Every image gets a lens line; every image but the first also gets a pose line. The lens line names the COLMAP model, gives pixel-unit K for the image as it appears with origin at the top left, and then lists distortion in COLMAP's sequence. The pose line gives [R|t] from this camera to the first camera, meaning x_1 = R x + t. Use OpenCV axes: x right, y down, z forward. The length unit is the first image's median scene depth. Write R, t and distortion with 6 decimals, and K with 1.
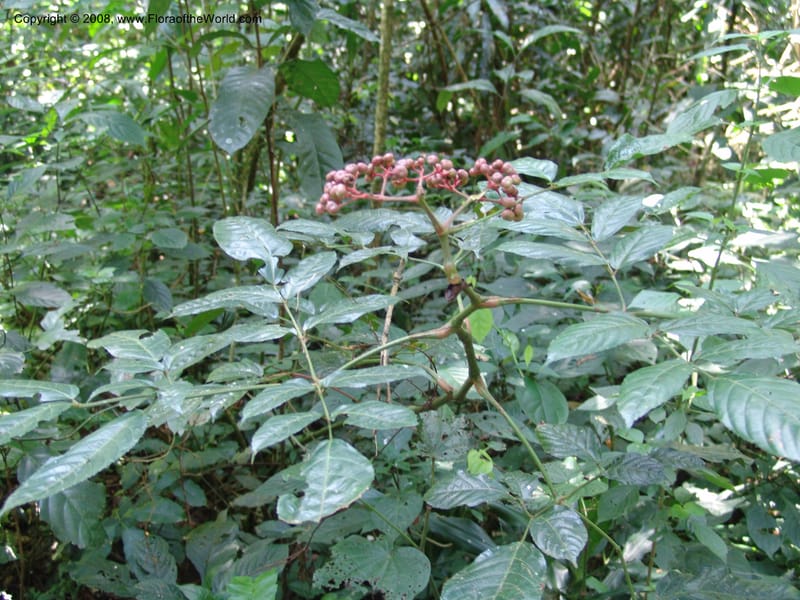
lens RADIAL K [[1160.4, 0, 400.0], [0, 1160.4, 300.0], [0, 0, 1]] dist [-0.039963, -0.002820]
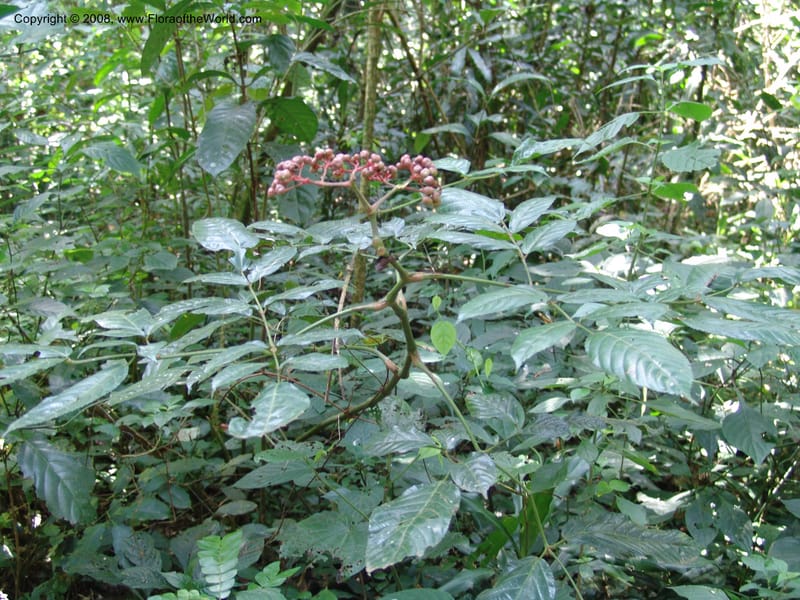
lens RADIAL K [[1193.5, 0, 416.3], [0, 1193.5, 299.4], [0, 0, 1]] dist [-0.020296, -0.066367]
pose [[0.999974, 0.006979, 0.001965, 0.066619], [-0.006840, 0.997932, -0.063920, 0.092070], [-0.002407, 0.063905, 0.997953, -0.205137]]
